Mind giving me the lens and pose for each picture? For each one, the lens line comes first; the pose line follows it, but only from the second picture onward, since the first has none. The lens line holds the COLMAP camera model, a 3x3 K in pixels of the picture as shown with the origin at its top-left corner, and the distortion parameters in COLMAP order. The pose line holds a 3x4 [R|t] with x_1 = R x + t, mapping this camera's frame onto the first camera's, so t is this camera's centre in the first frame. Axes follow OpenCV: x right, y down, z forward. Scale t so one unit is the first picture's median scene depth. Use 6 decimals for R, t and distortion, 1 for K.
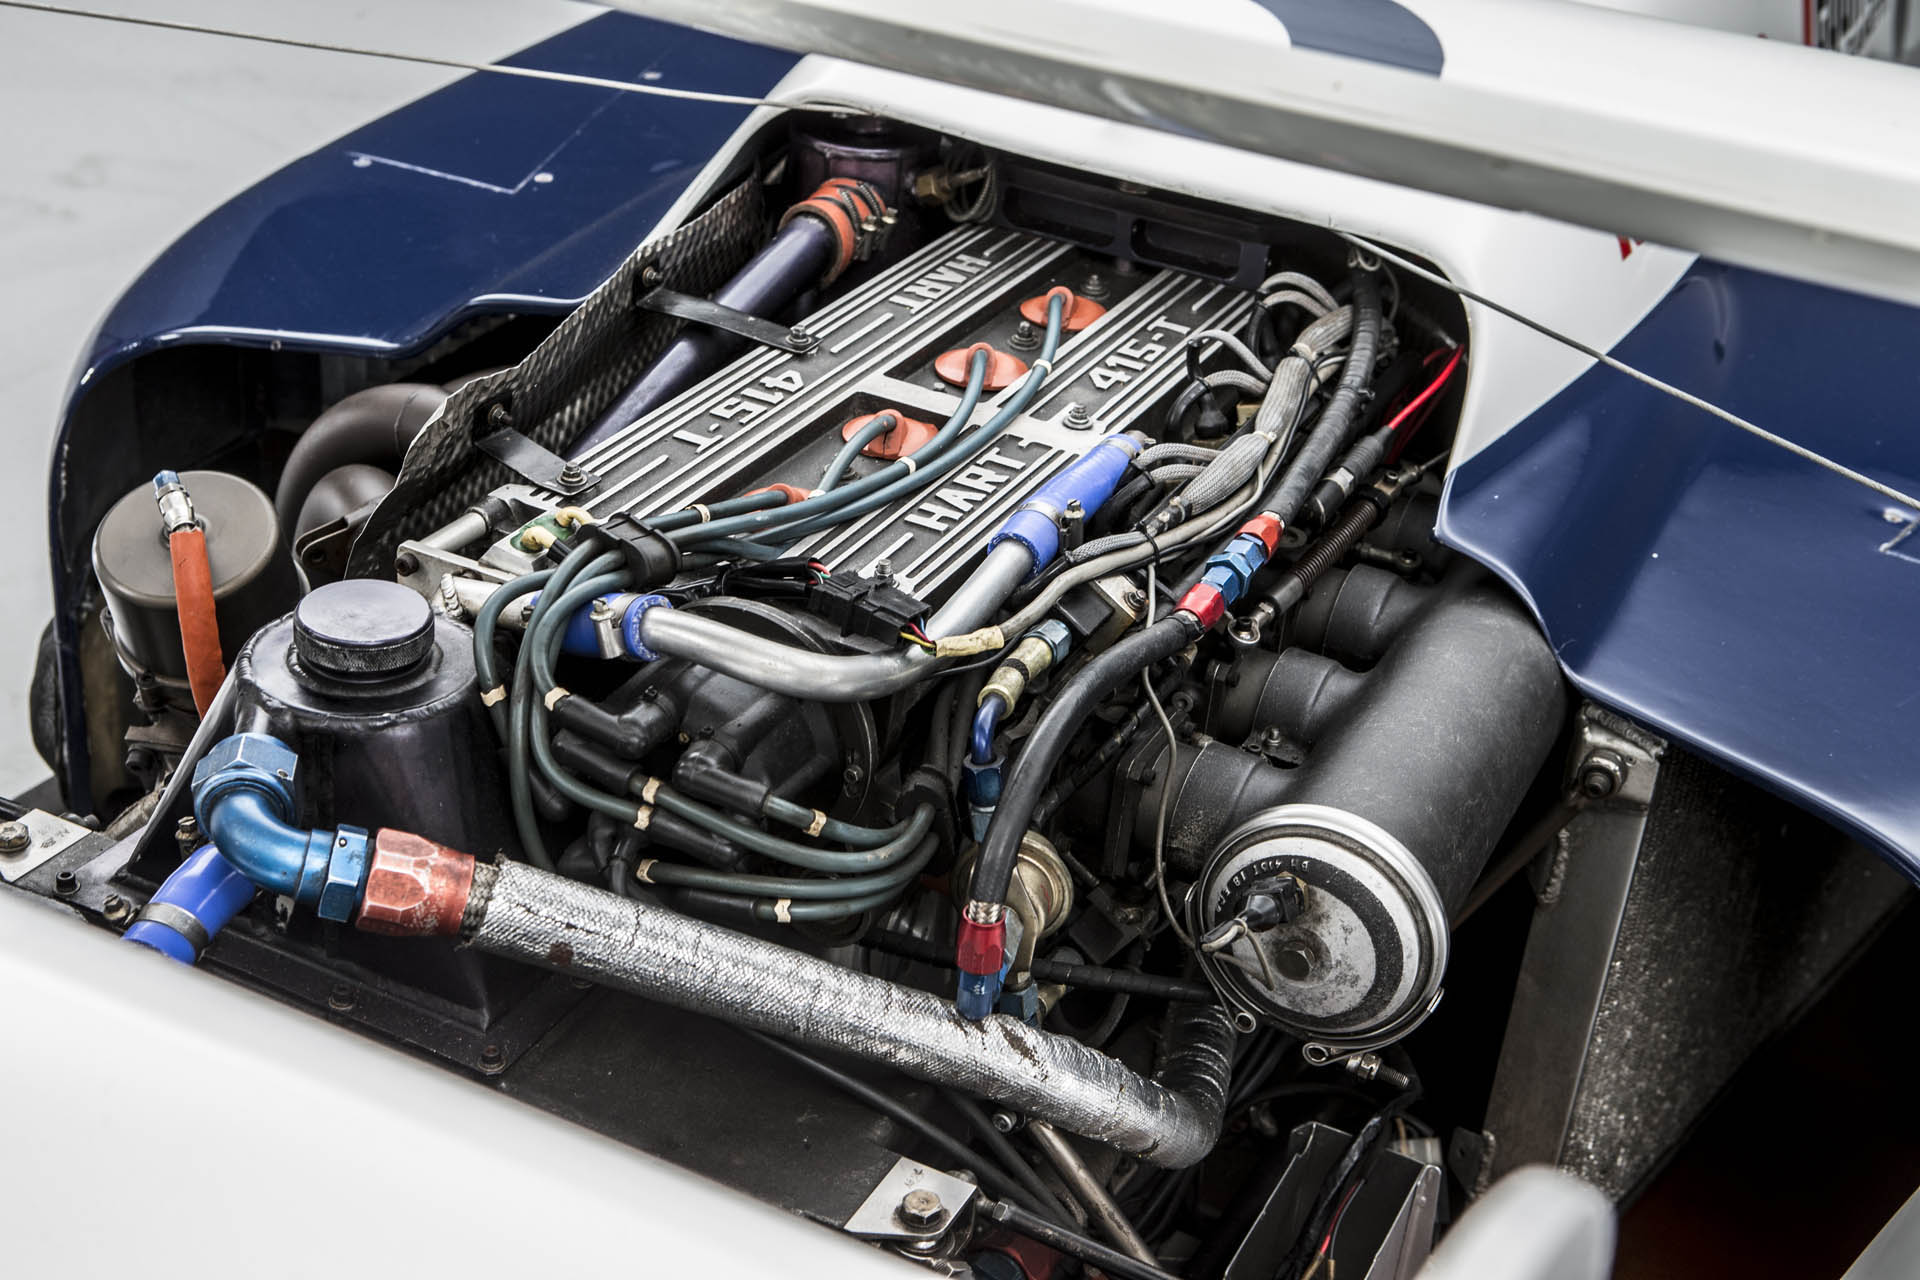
lens RADIAL K [[2667.8, 0, 960.0], [0, 2667.8, 640.0], [0, 0, 1]] dist [-0.260197, 1.082417]
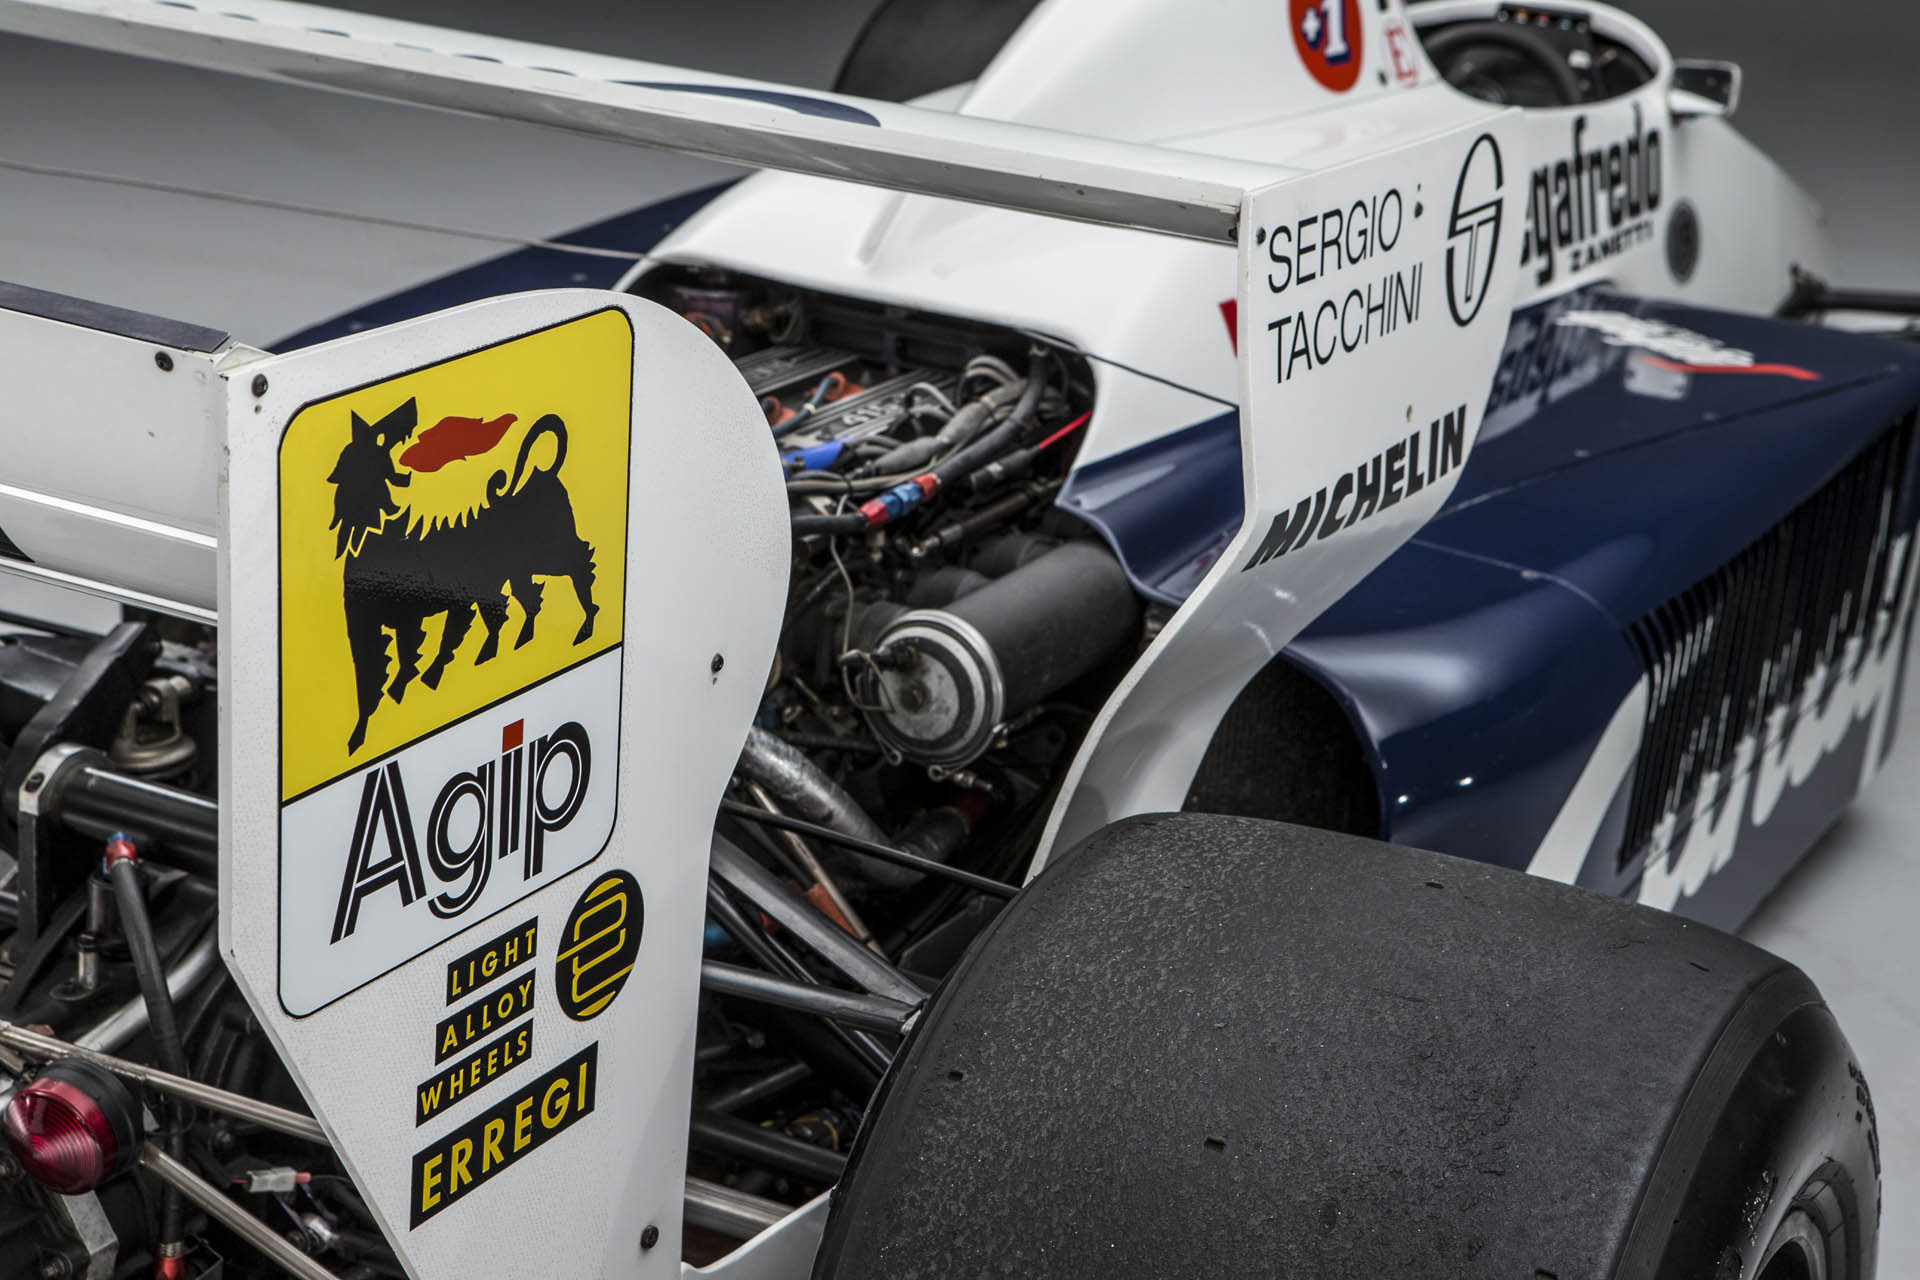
lens RADIAL K [[3548.1, 0, 960.0], [0, 3548.1, 640.0], [0, 0, 1]] dist [-0.003625, -0.006886]
pose [[0.999412, -0.004780, -0.033945, 0.200584], [-0.001030, 0.985595, -0.169117, 0.398336], [0.034264, 0.169053, 0.985011, -1.042020]]
